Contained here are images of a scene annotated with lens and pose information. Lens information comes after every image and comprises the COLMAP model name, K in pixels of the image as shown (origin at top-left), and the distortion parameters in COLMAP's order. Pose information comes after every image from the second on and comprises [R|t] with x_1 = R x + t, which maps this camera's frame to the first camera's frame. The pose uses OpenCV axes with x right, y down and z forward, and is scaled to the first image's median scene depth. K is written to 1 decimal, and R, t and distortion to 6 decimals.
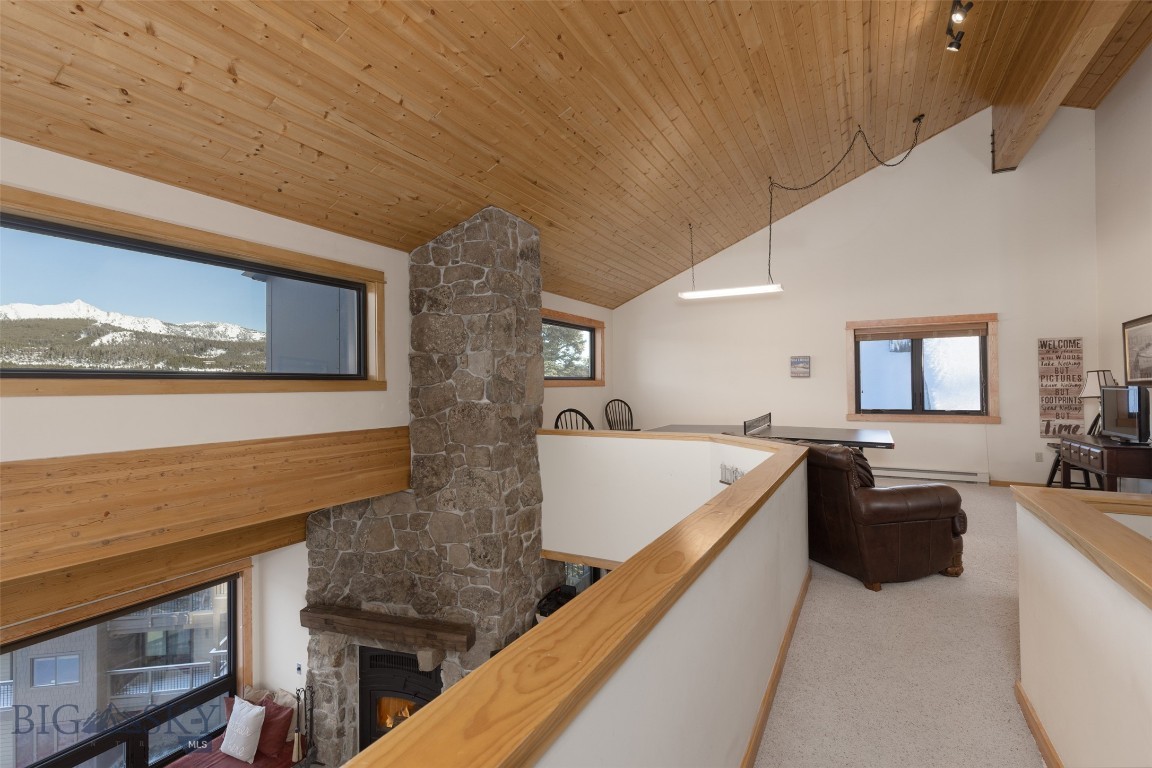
lens RADIAL K [[531.7, 0, 574.4], [0, 531.7, 379.5], [0, 0, 1]] dist [0.005639, -0.000388]
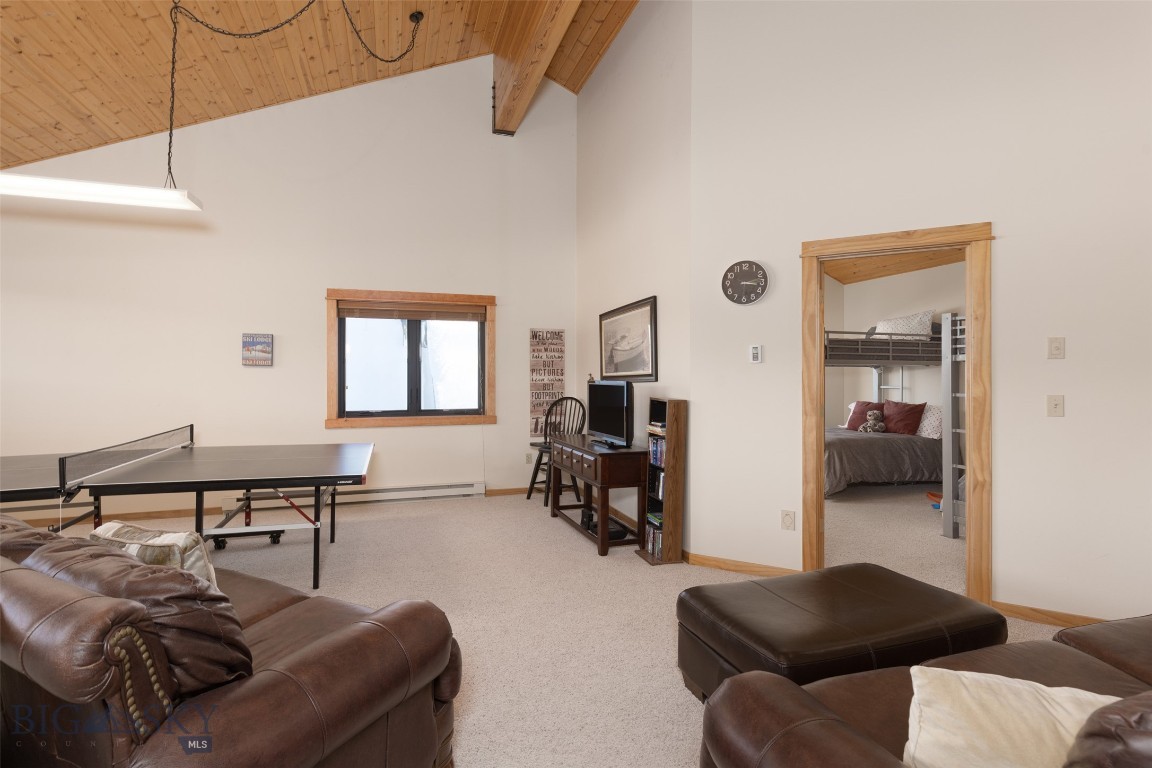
lens RADIAL K [[531.7, 0, 574.2], [0, 531.7, 377.4], [0, 0, 1]] dist [0.005639, -0.000388]
pose [[0.669310, 0.008397, 0.742936, 0.240314], [-0.015015, 0.999885, 0.002226, 0.003567], [-0.742832, -0.012645, 0.669359, 0.327967]]
